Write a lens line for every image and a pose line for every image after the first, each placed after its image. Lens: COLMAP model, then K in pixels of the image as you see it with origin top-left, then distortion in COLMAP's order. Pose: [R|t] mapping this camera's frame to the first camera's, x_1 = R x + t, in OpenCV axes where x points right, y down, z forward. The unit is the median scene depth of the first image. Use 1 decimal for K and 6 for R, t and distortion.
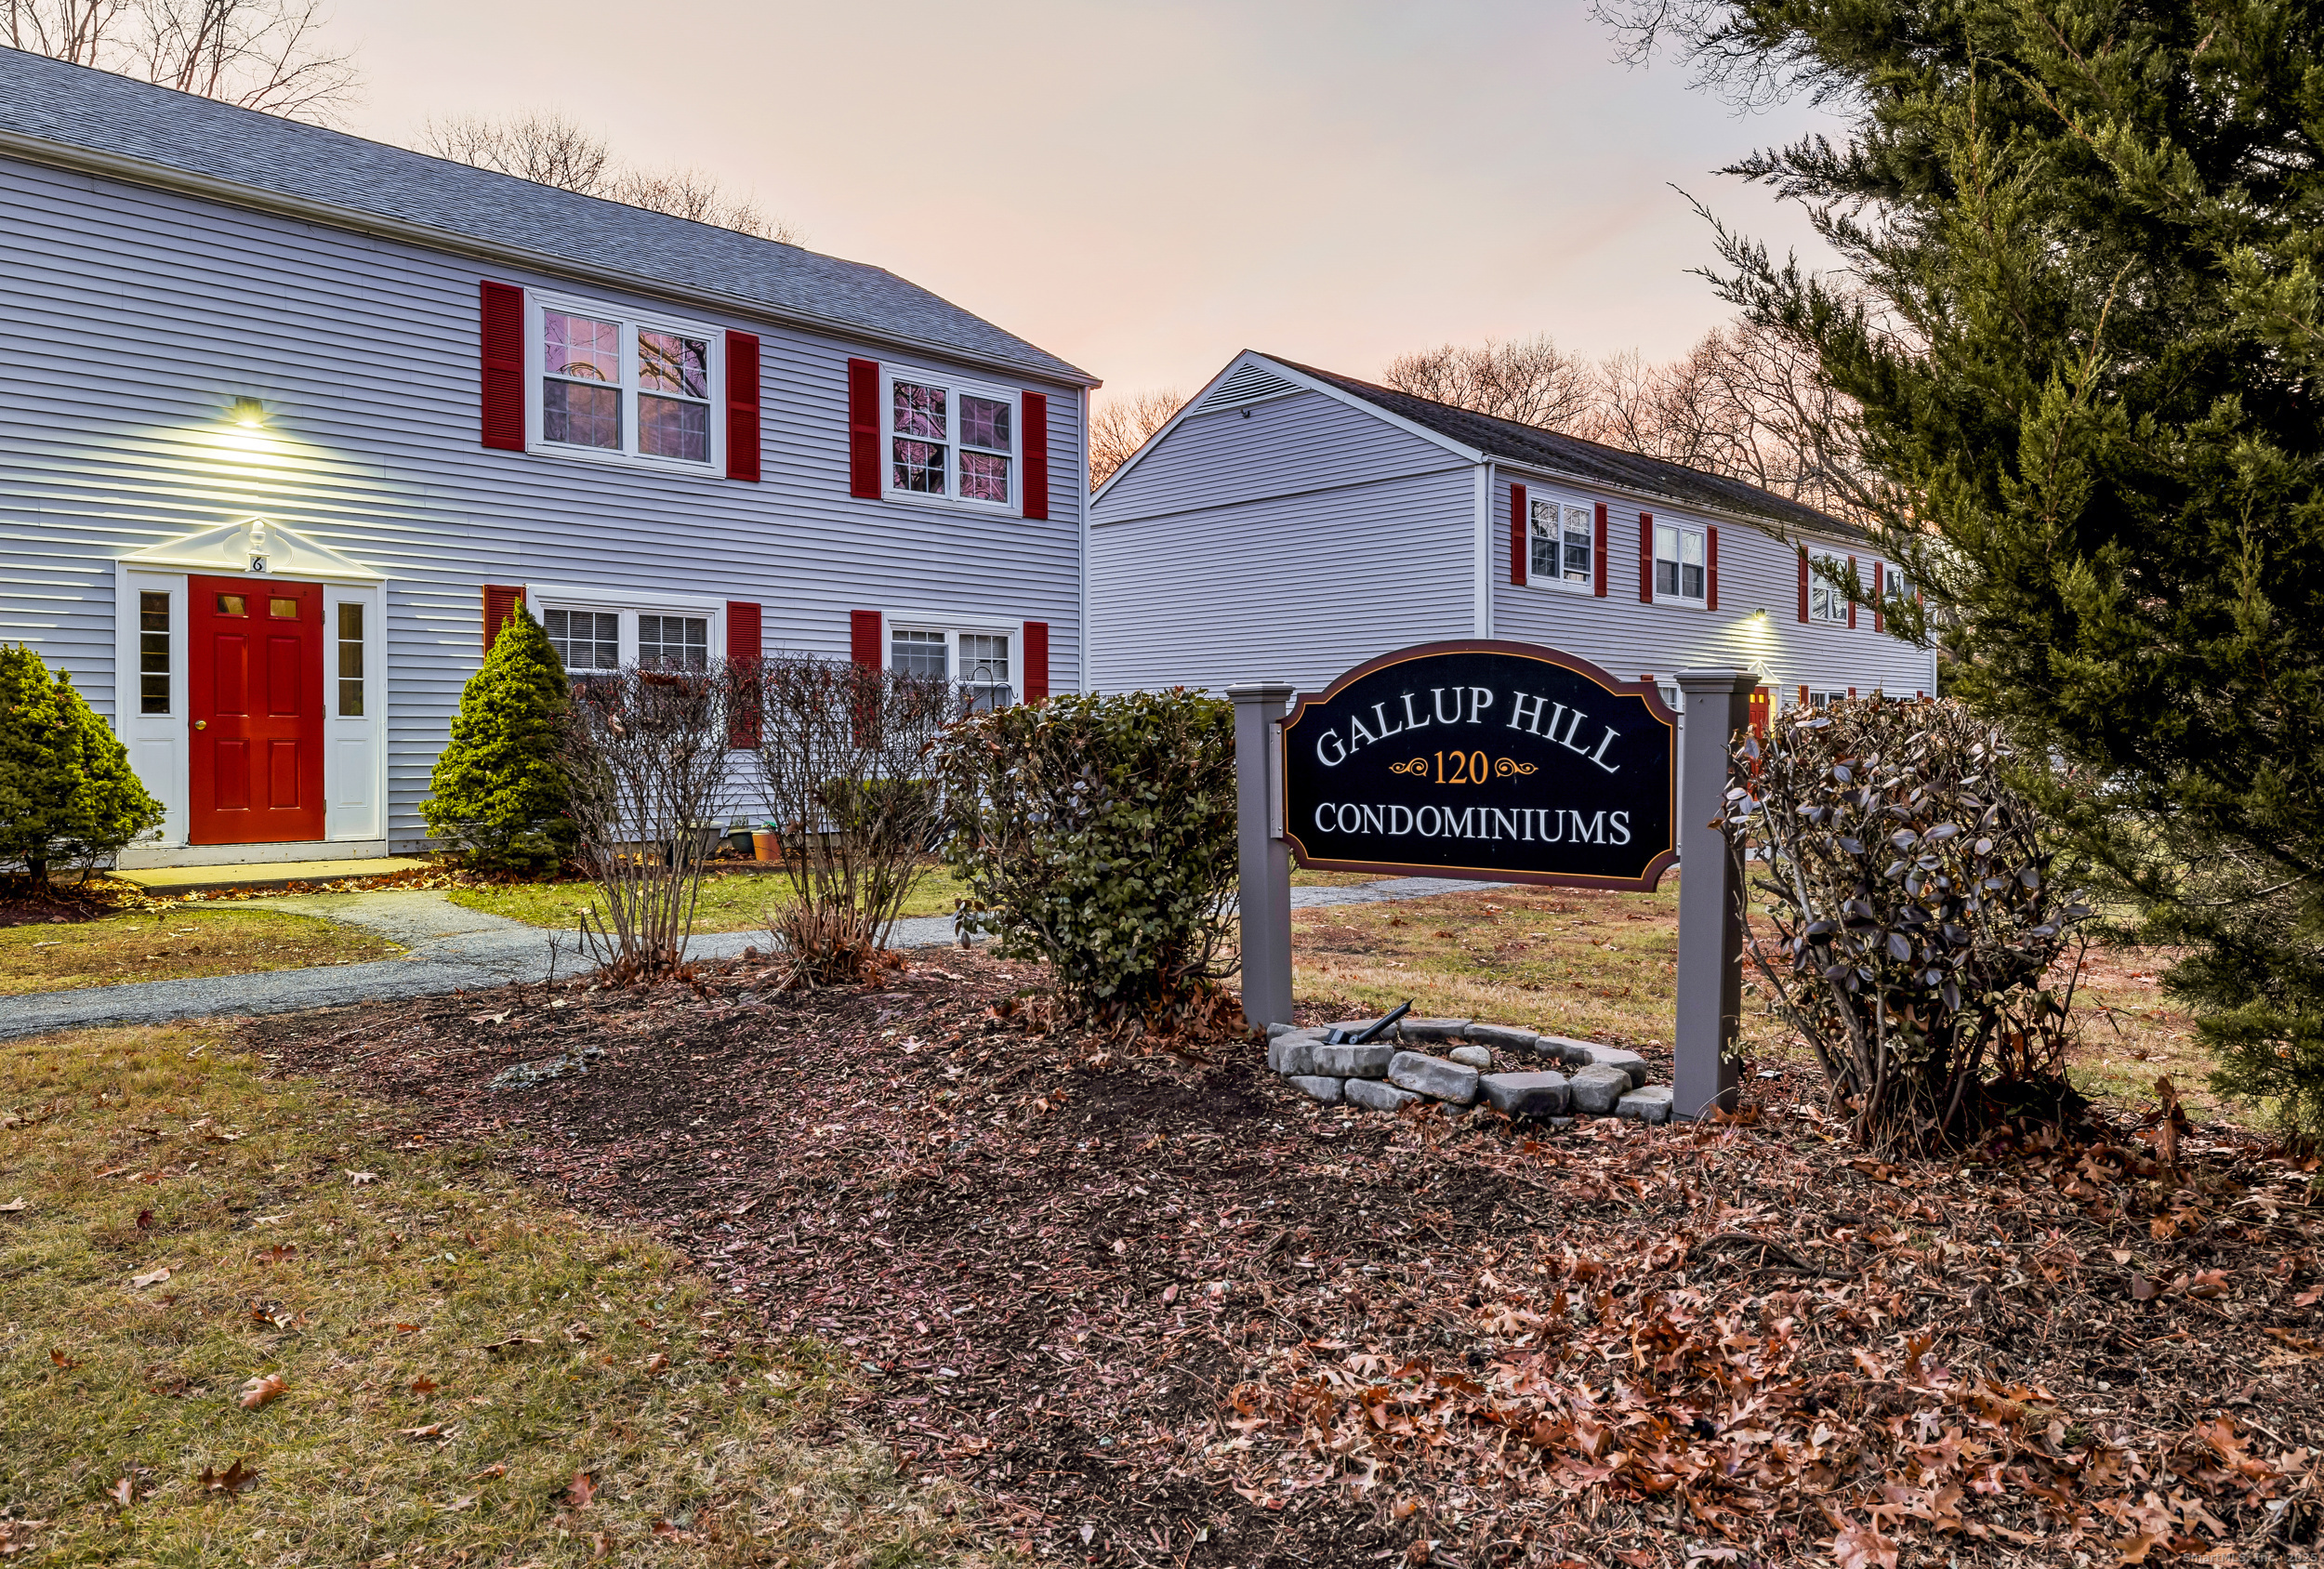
lens RADIAL K [[1610.3, 0, 1162.0], [0, 1610.3, 784.5], [0, 0, 1]] dist [0.000879, -0.000276]
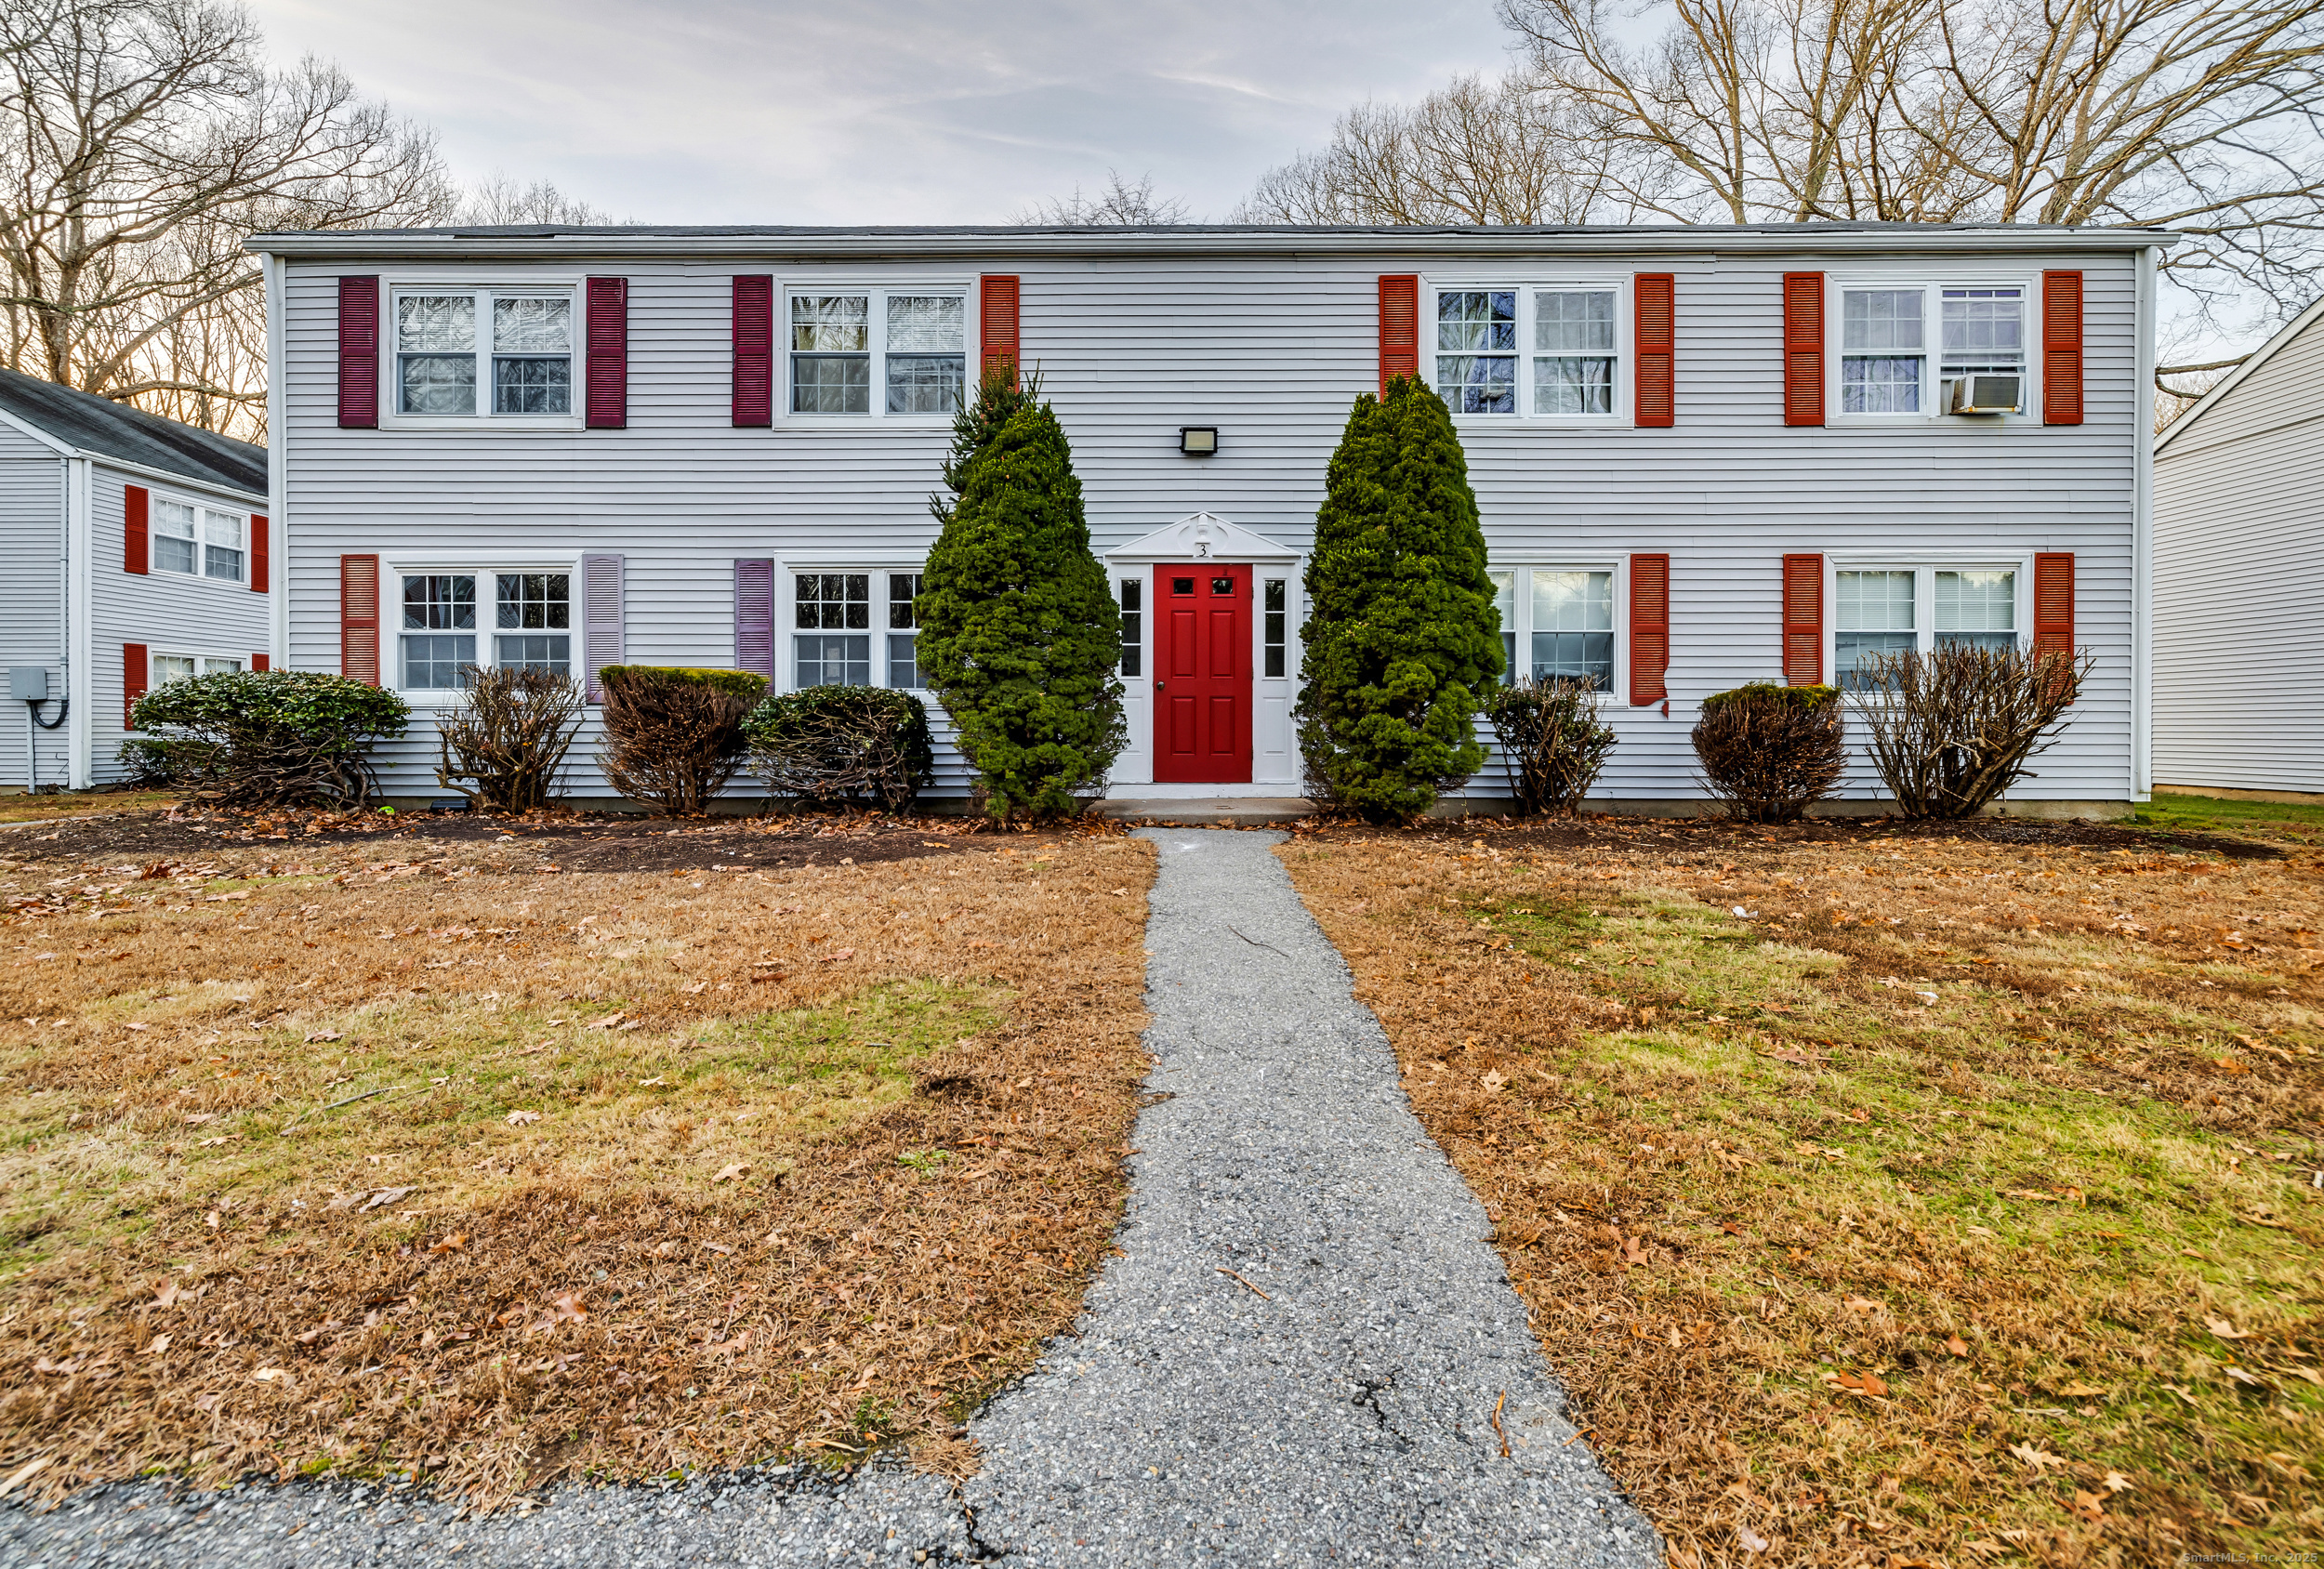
lens RADIAL K [[1452.0, 0, 1162.0], [0, 1452.0, 784.5], [0, 0, 1]] dist [0.031560, 0.000480]
pose [[0.704842, 0.041698, -0.708138, 0.453540], [-0.017943, 0.998999, 0.040965, -0.015445], [0.709137, -0.016167, 0.704885, 0.479237]]
